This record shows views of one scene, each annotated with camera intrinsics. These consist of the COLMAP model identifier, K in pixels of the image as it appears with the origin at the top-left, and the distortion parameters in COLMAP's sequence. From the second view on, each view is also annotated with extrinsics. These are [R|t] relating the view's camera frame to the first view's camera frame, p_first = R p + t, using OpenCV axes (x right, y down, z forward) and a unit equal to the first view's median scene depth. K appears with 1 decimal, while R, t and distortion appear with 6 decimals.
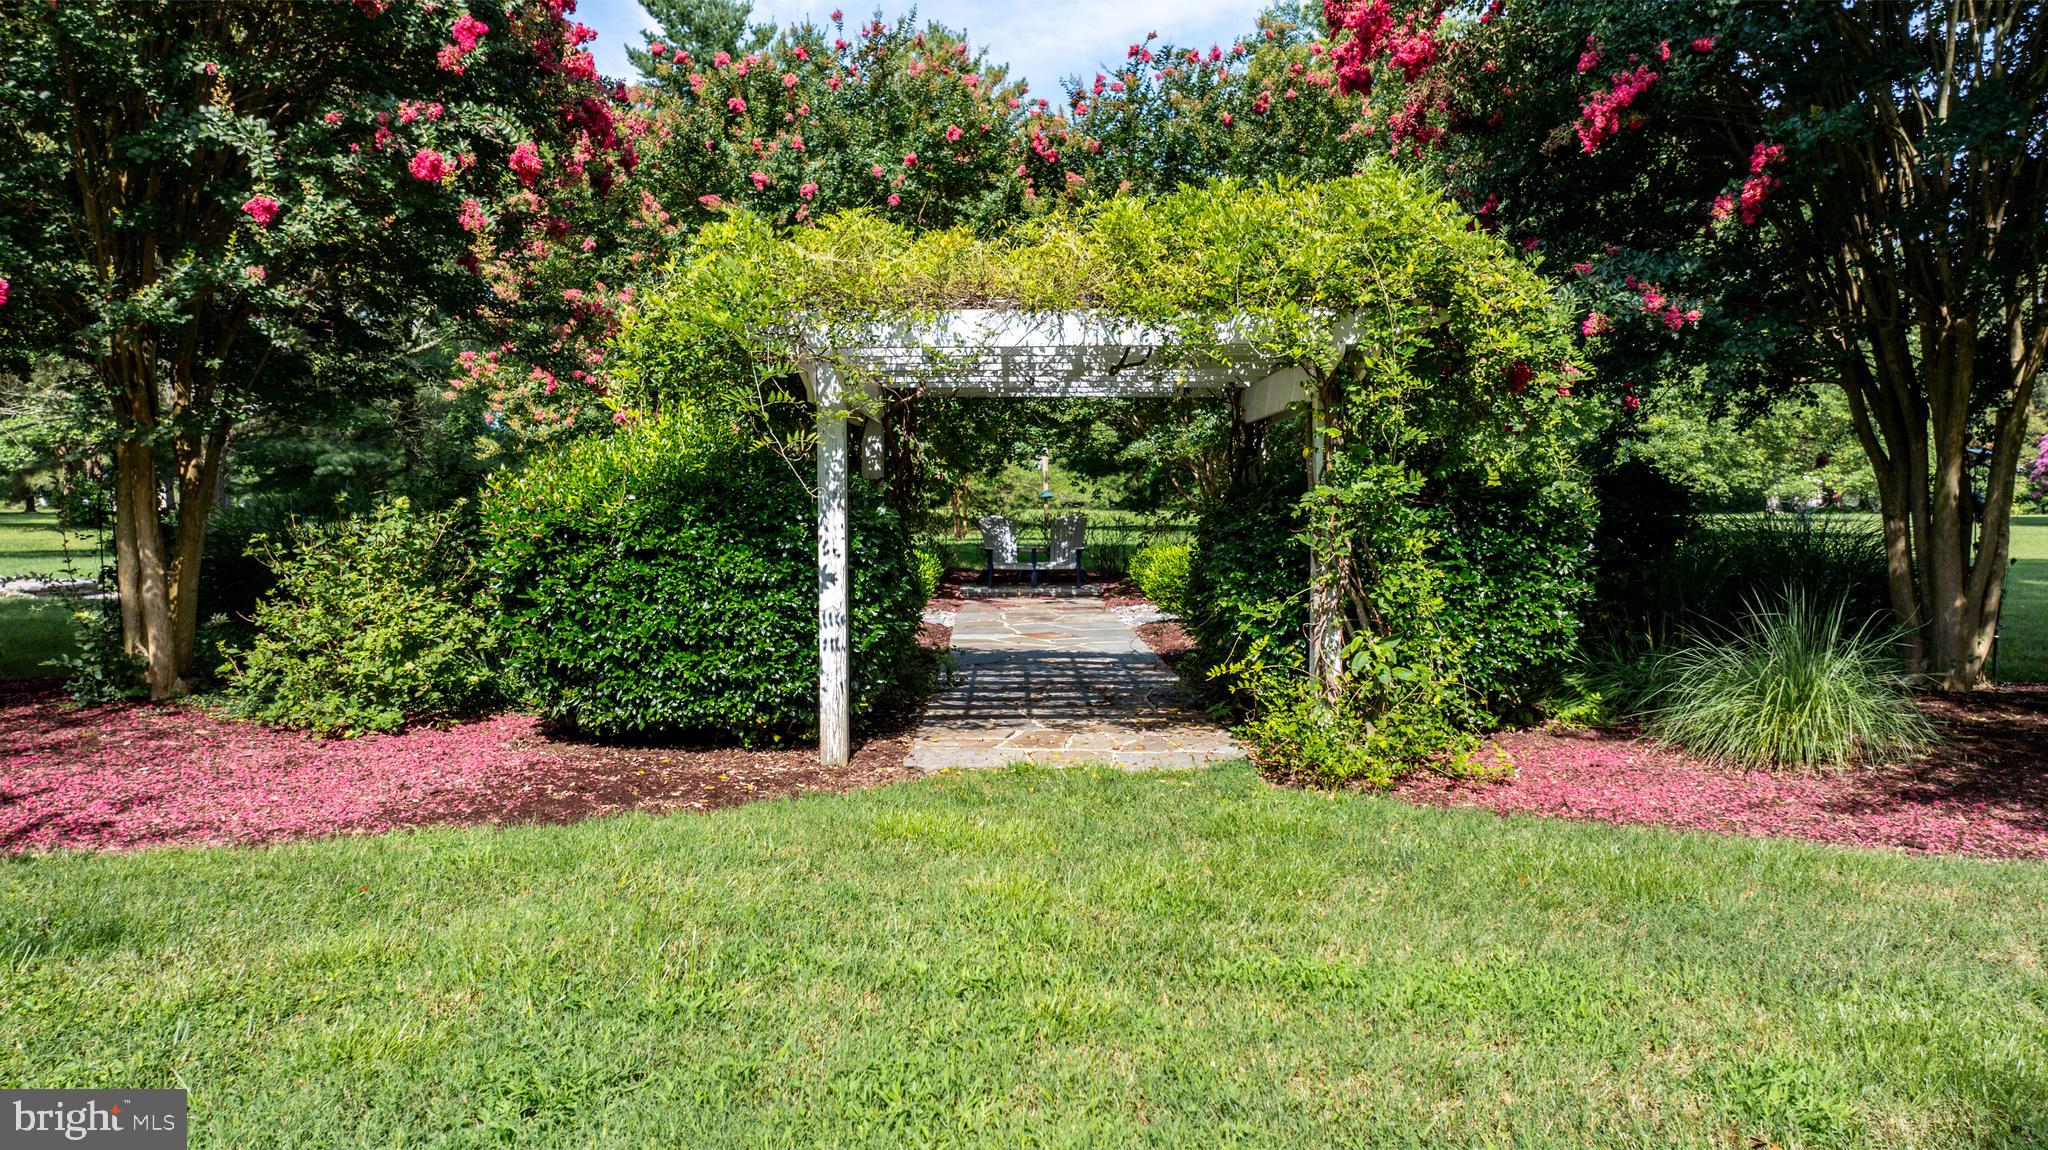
lens RADIAL K [[1419.6, 0, 1024.2], [0, 1419.6, 576.1], [0, 0, 1]] dist [-0.016243, 0.016816]
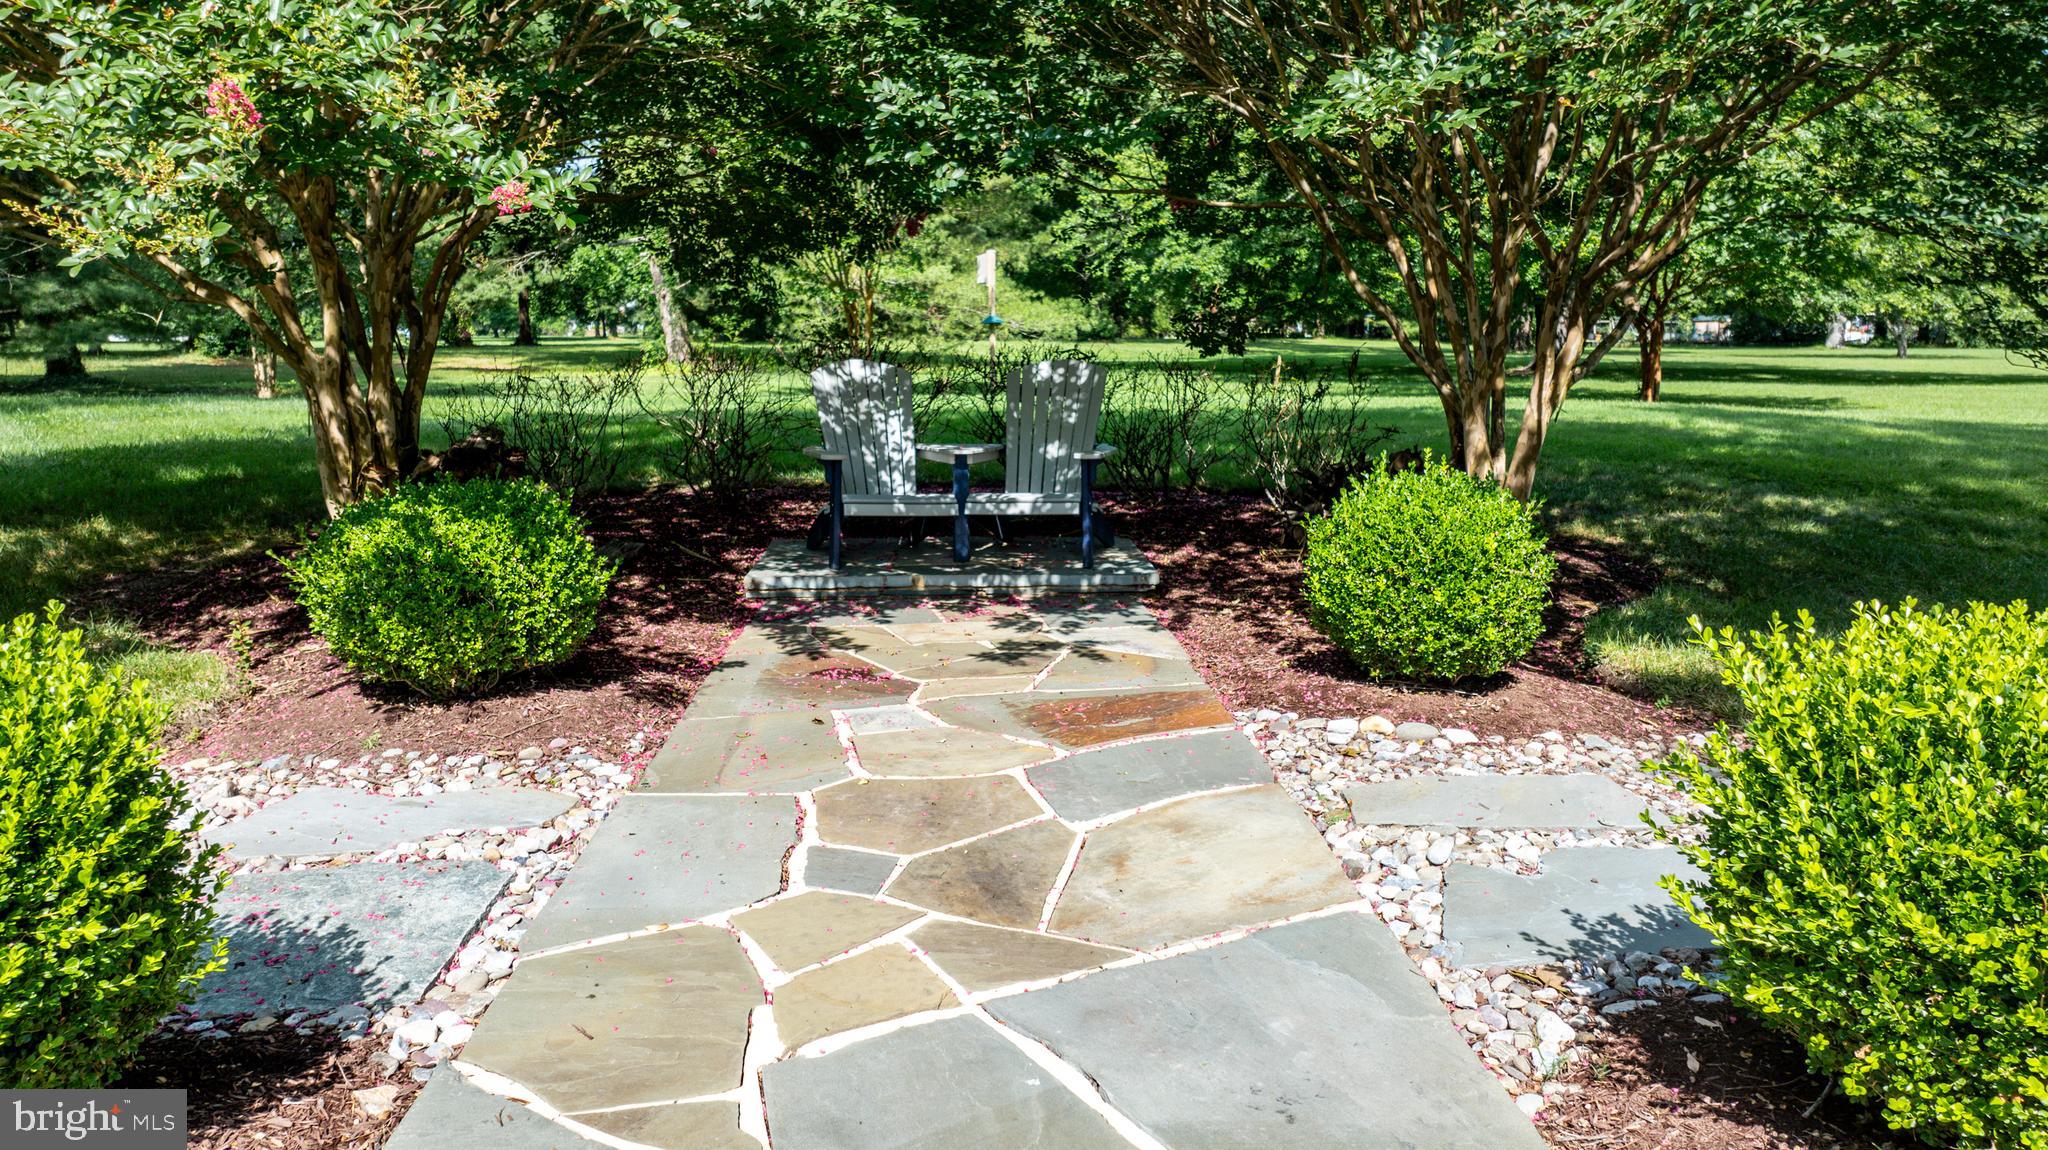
lens RADIAL K [[1419.6, 0, 1023.8], [0, 1419.6, 574.6], [0, 0, 1]] dist [-0.016243, 0.016816]
pose [[0.999236, -0.000752, 0.039069, 0.007678], [-0.003805, 0.993192, 0.116424, -0.031120], [-0.038891, -0.116484, 0.992431, 0.641979]]
